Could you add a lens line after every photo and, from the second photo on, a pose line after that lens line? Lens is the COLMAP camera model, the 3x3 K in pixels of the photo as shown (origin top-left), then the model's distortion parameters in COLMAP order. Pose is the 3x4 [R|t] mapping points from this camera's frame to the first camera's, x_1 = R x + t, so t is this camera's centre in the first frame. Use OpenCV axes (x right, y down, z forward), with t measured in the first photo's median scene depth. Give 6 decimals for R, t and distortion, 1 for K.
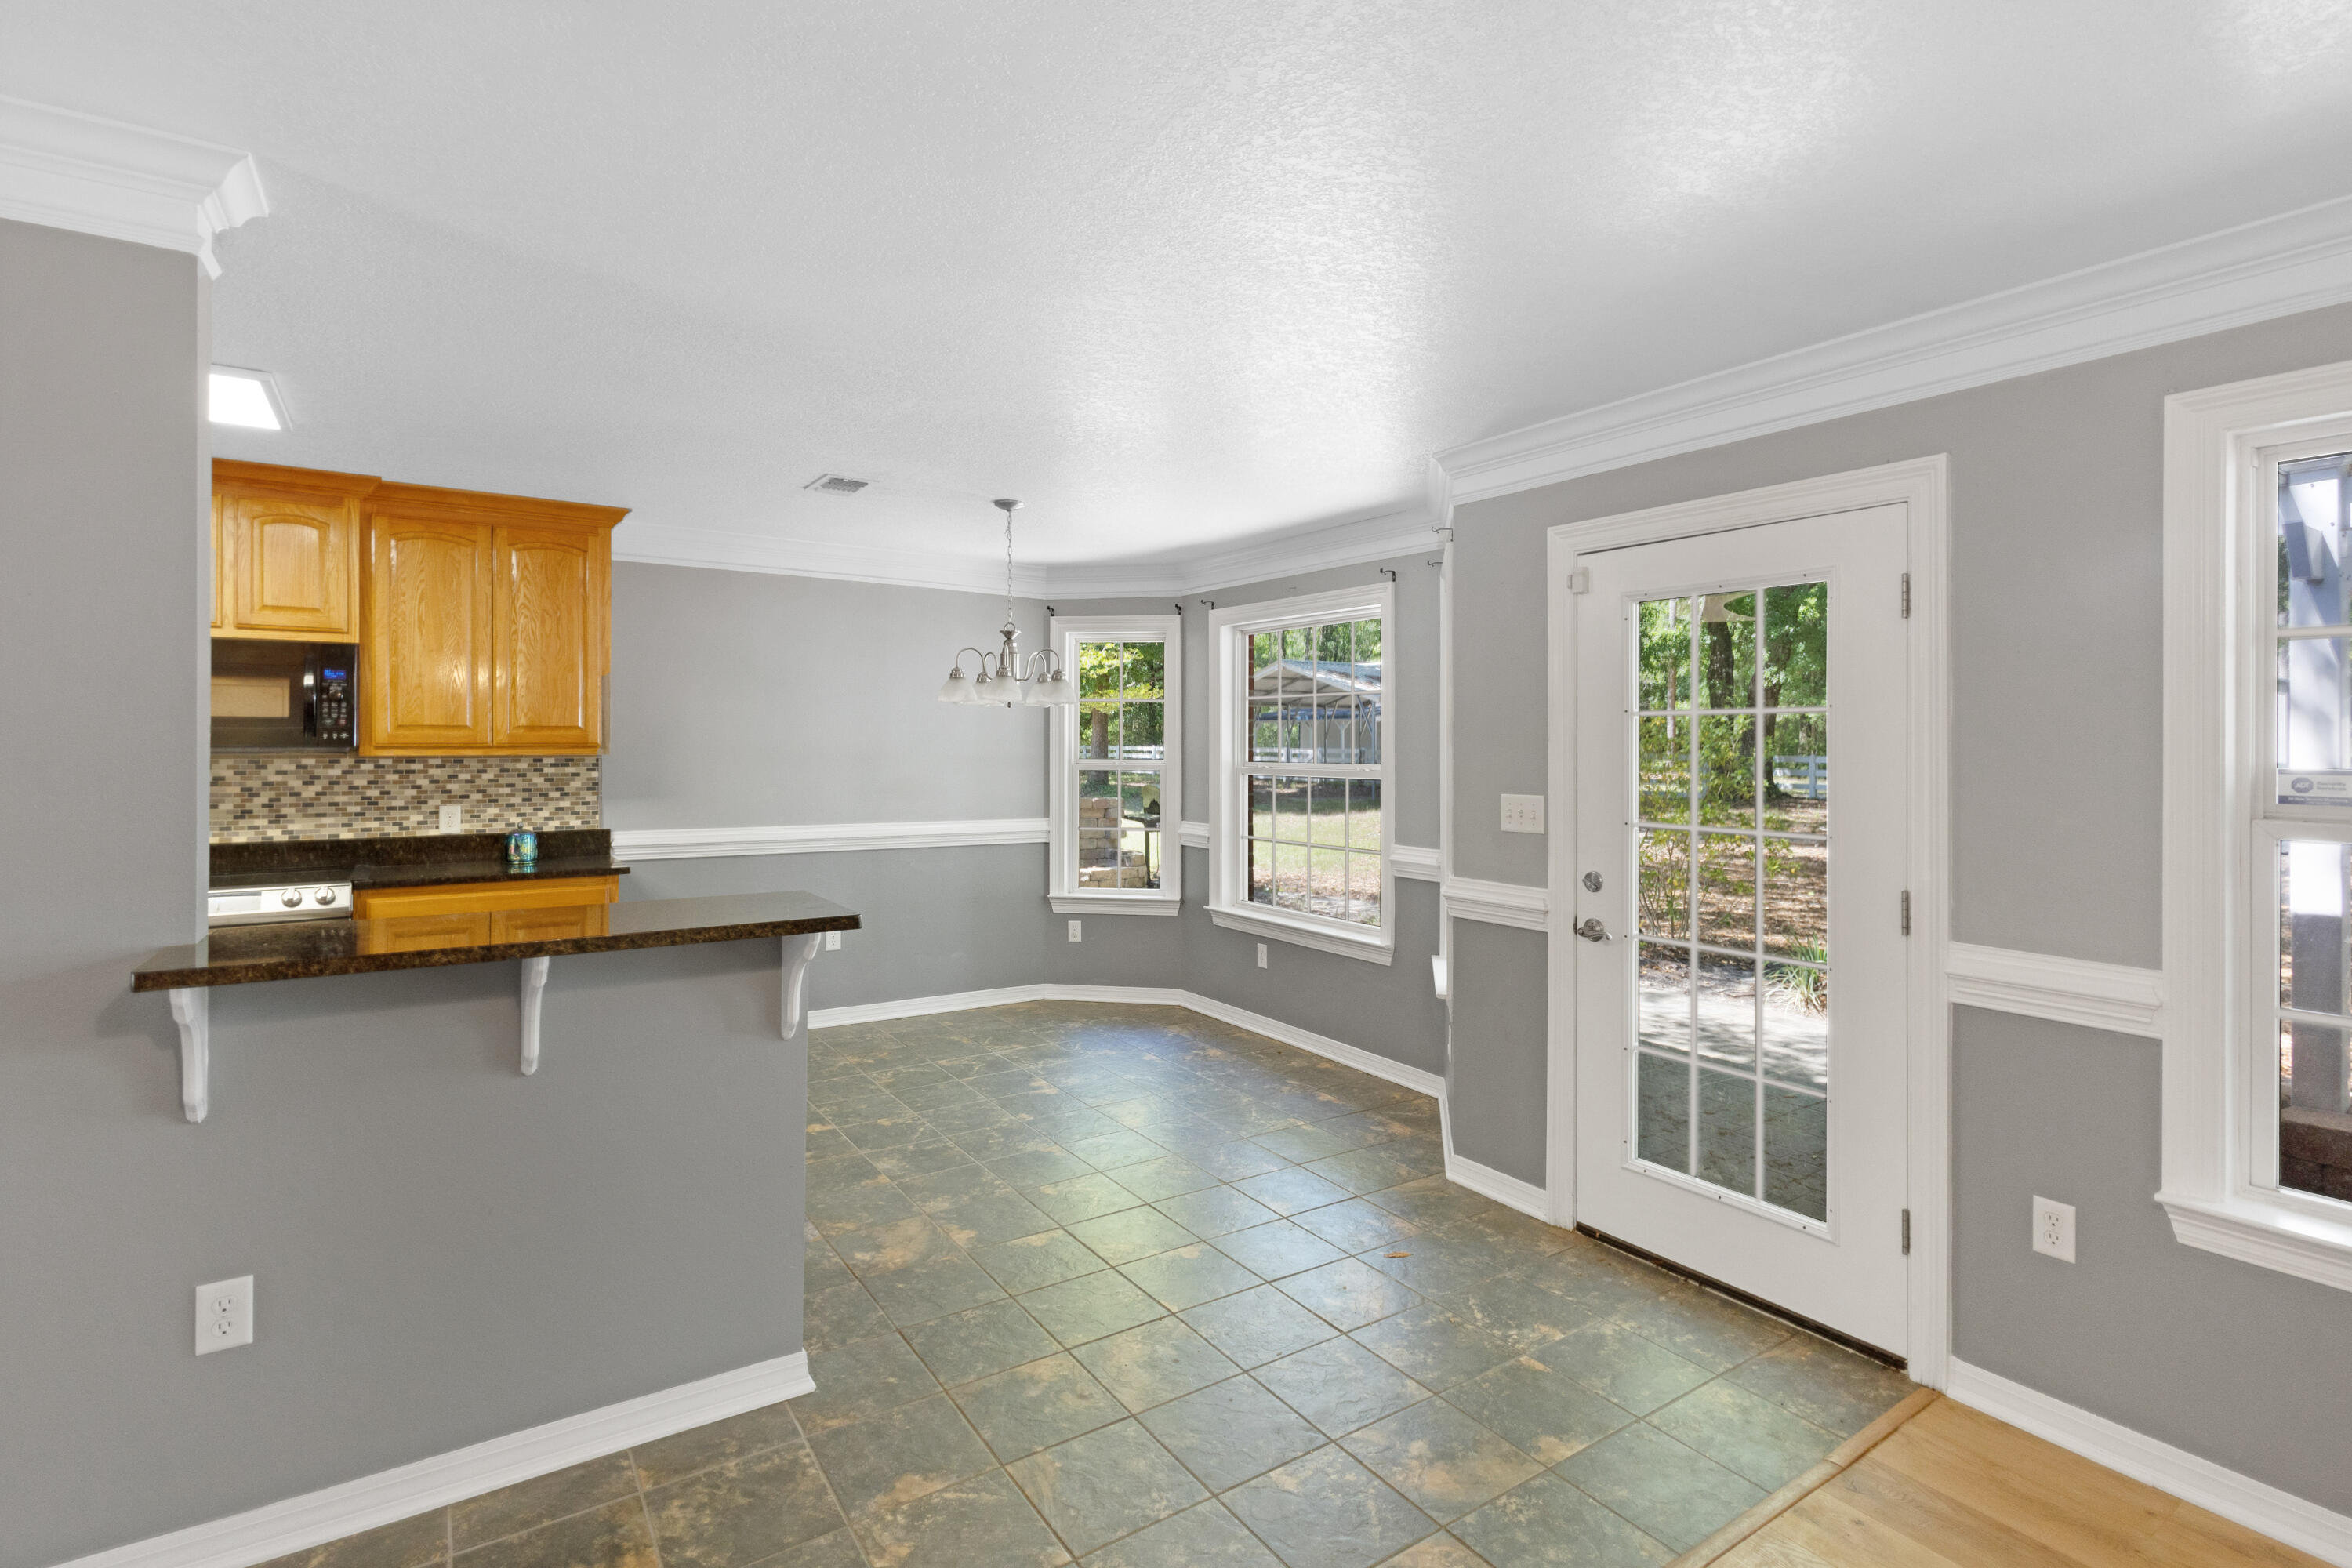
lens RADIAL K [[1119.1, 0, 1191.2], [0, 1119.1, 737.0], [0, 0, 1]] dist [0.004591, -0.002614]
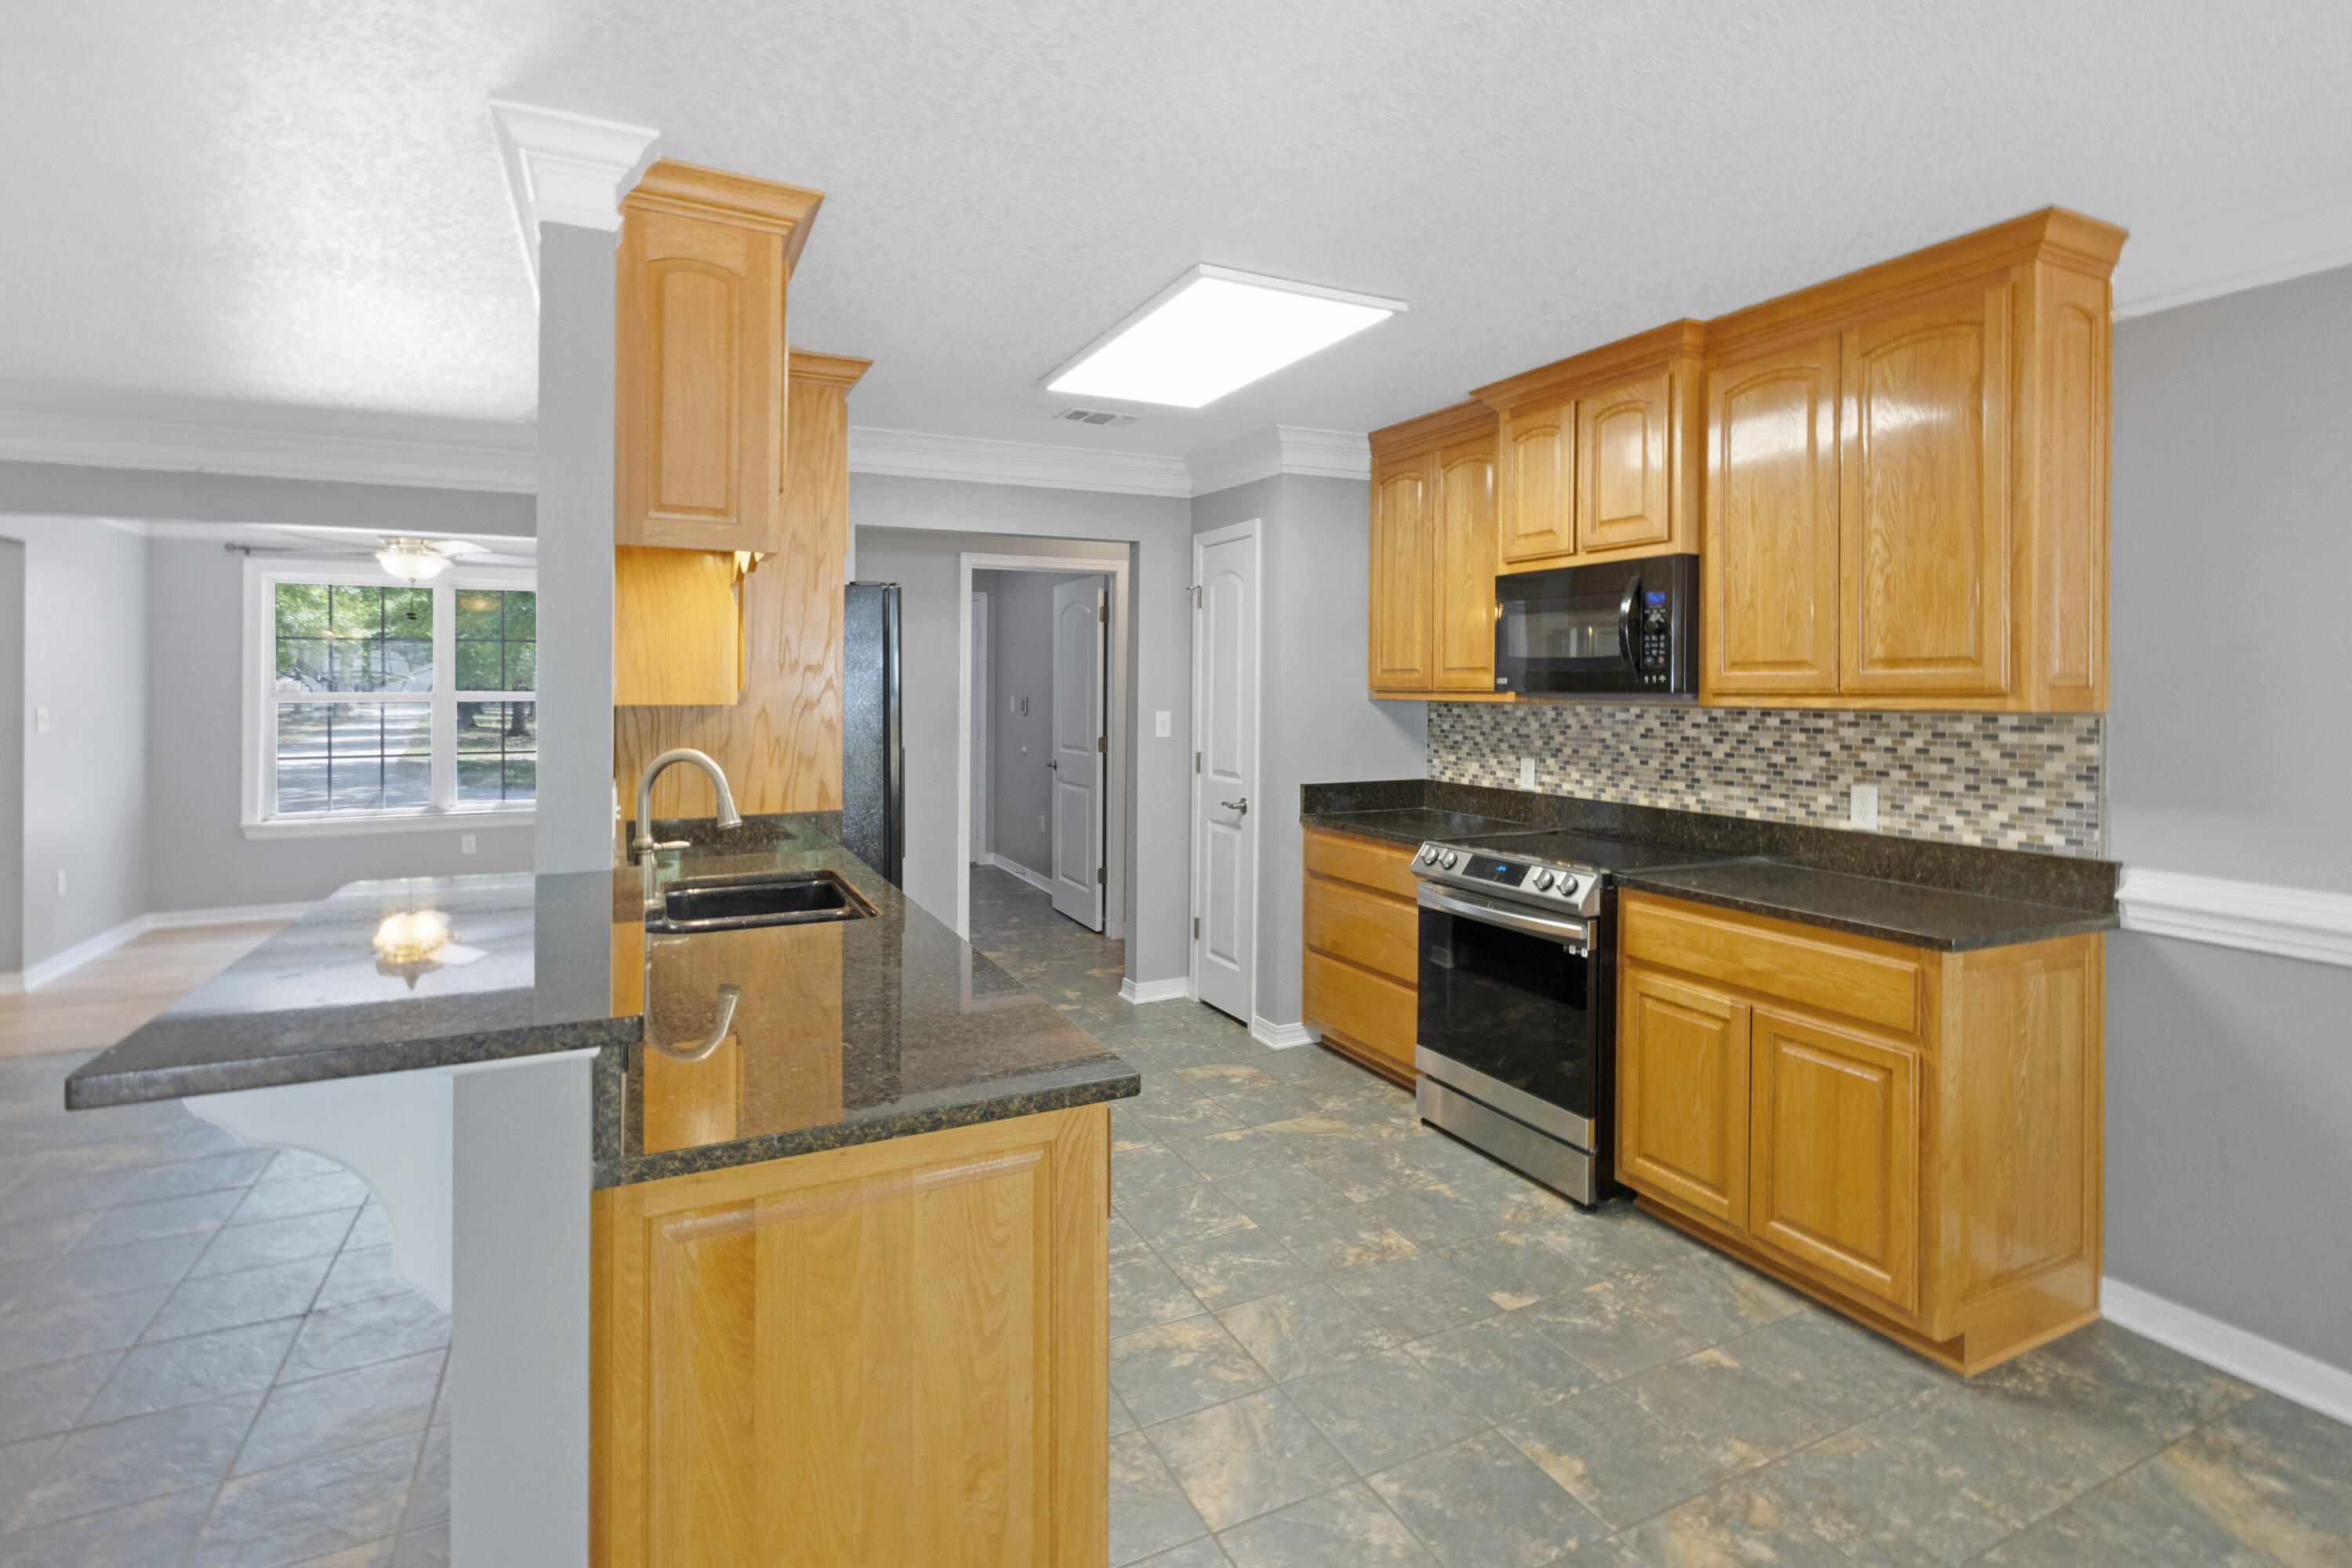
lens RADIAL K [[1119.1, 0, 1199.8], [0, 1119.1, 693.1], [0, 0, 1]] dist [0.004591, -0.002614]
pose [[-0.123495, 0.001723, -0.992344, 0.024741], [0.002382, 0.999996, 0.001440, 0.006548], [0.992342, -0.002186, -0.123499, 0.752963]]
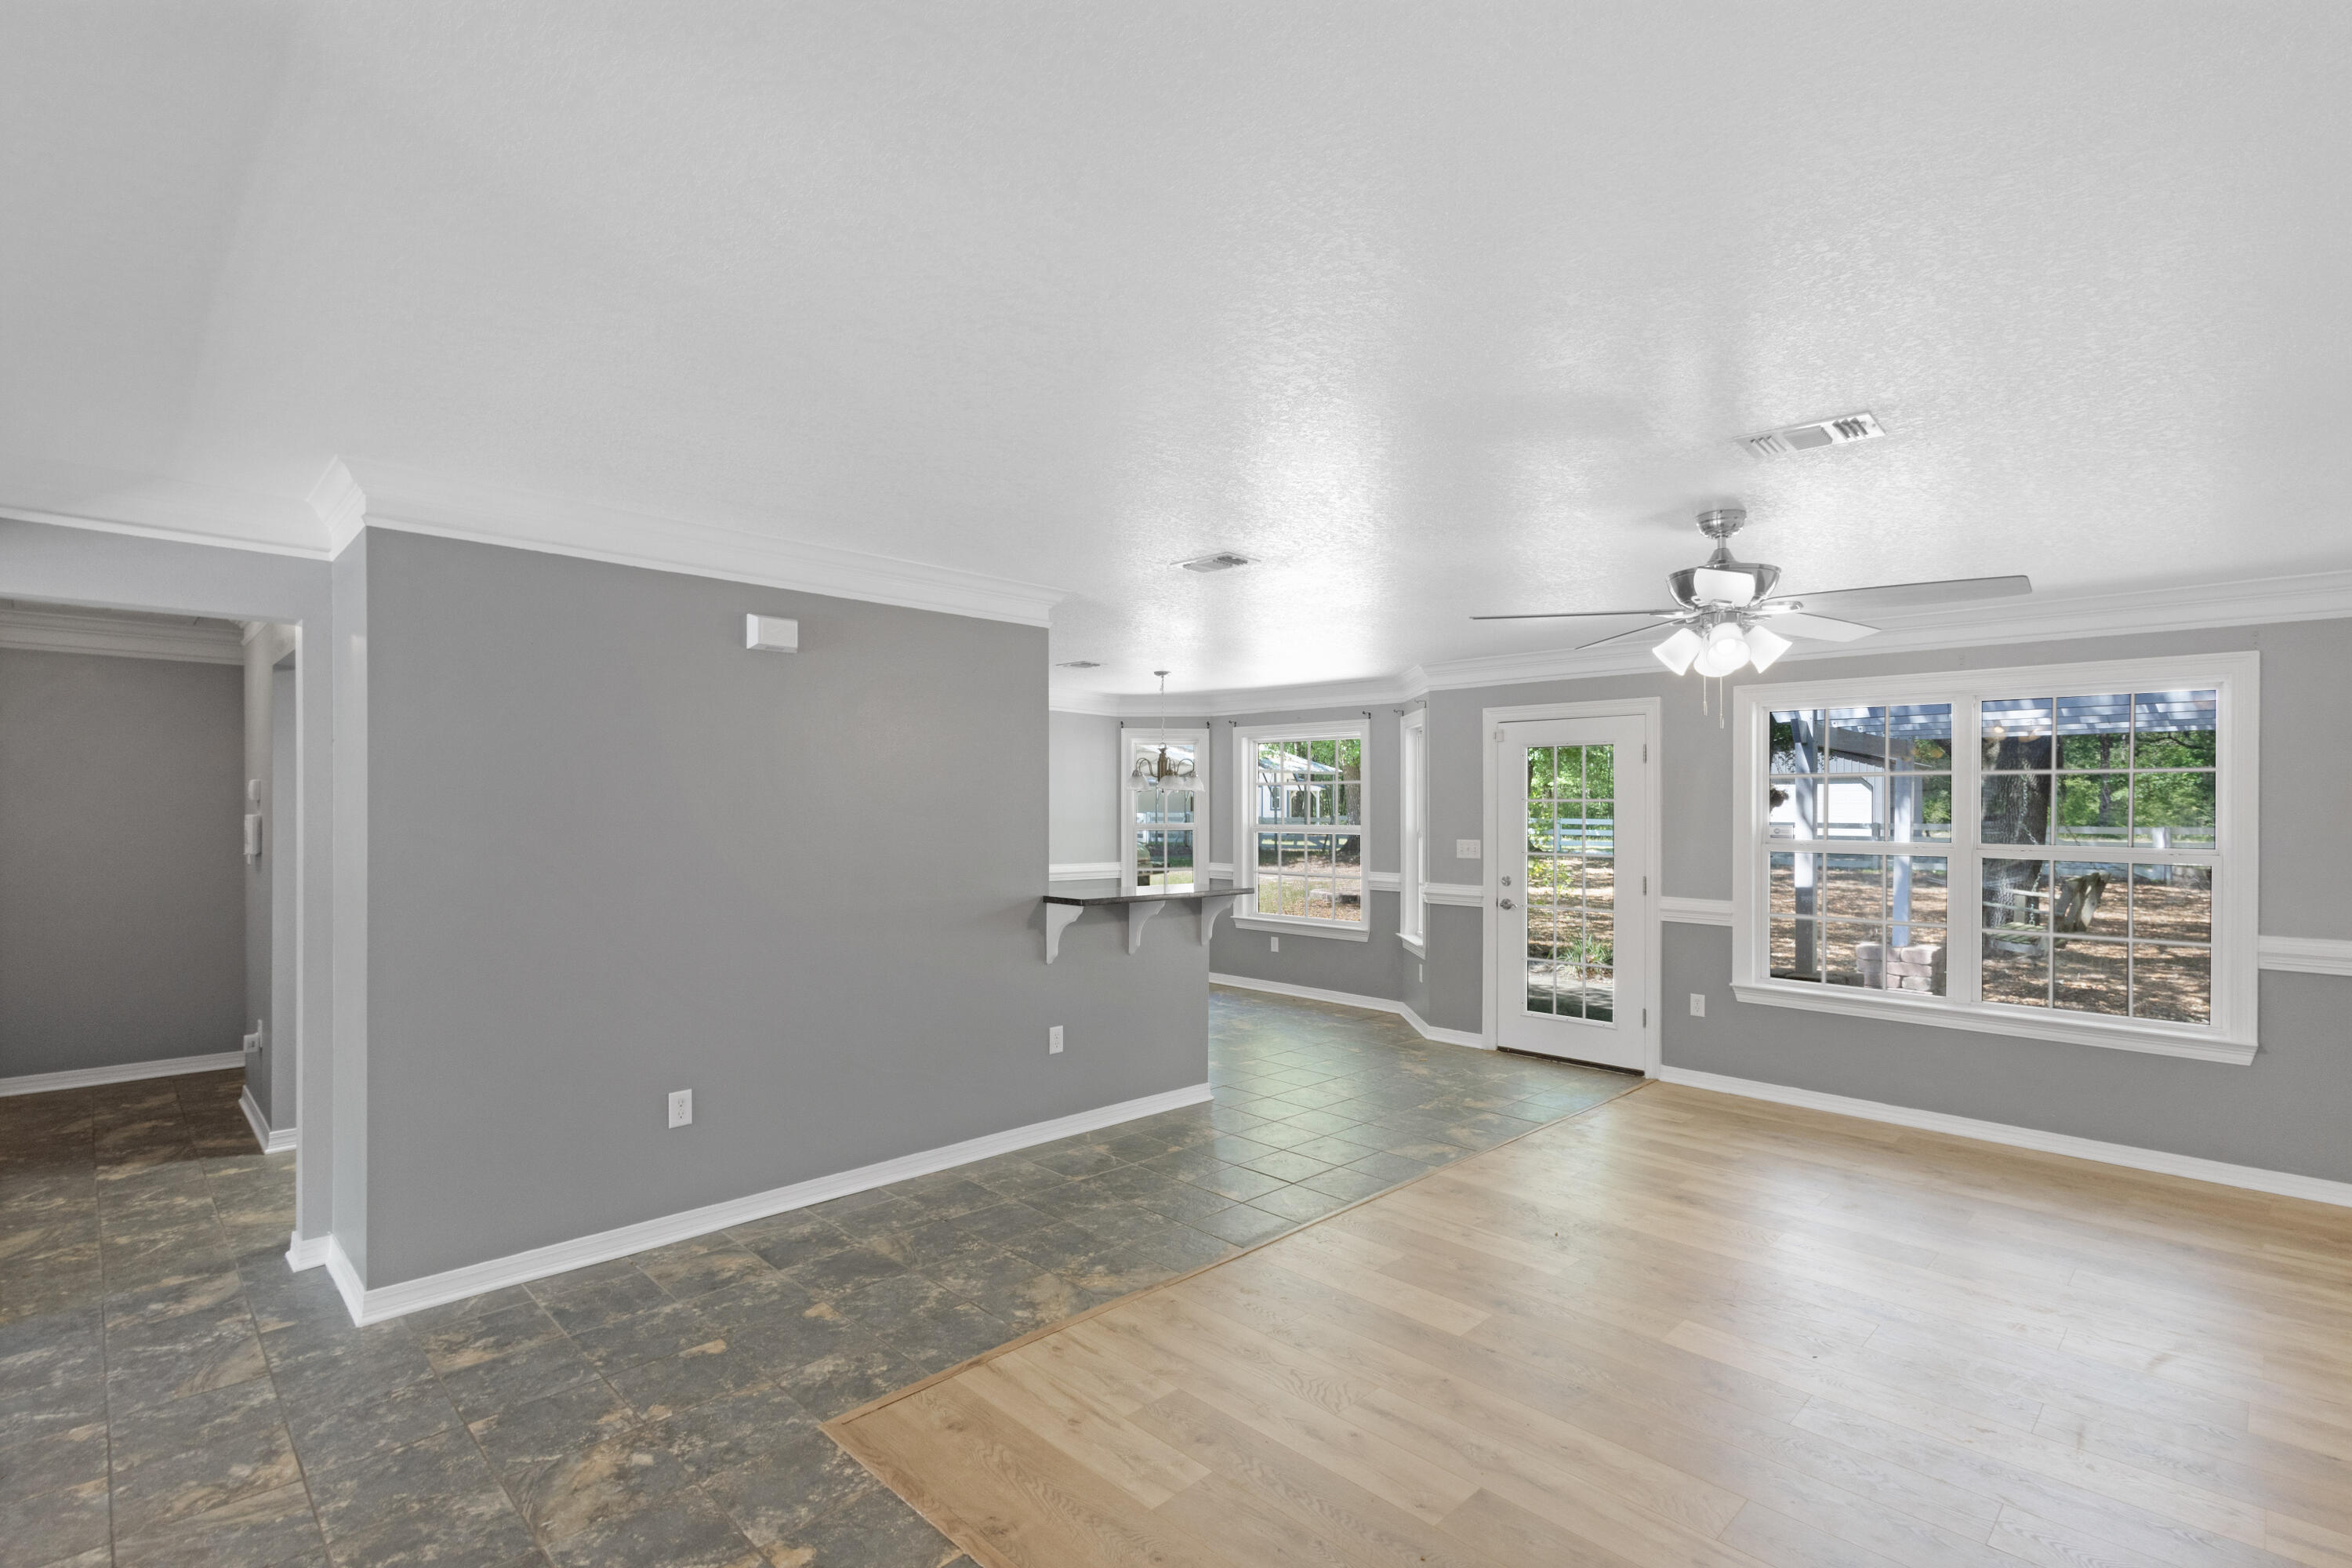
lens RADIAL K [[1119.1, 0, 1166.8], [0, 1119.1, 806.3], [0, 0, 1]] dist [0.004591, -0.002614]
pose [[0.984227, 0.000111, 0.176912, -0.444885], [-0.001187, 0.999981, 0.005976, -0.015070], [-0.176908, -0.006092, 0.984209, -0.660288]]
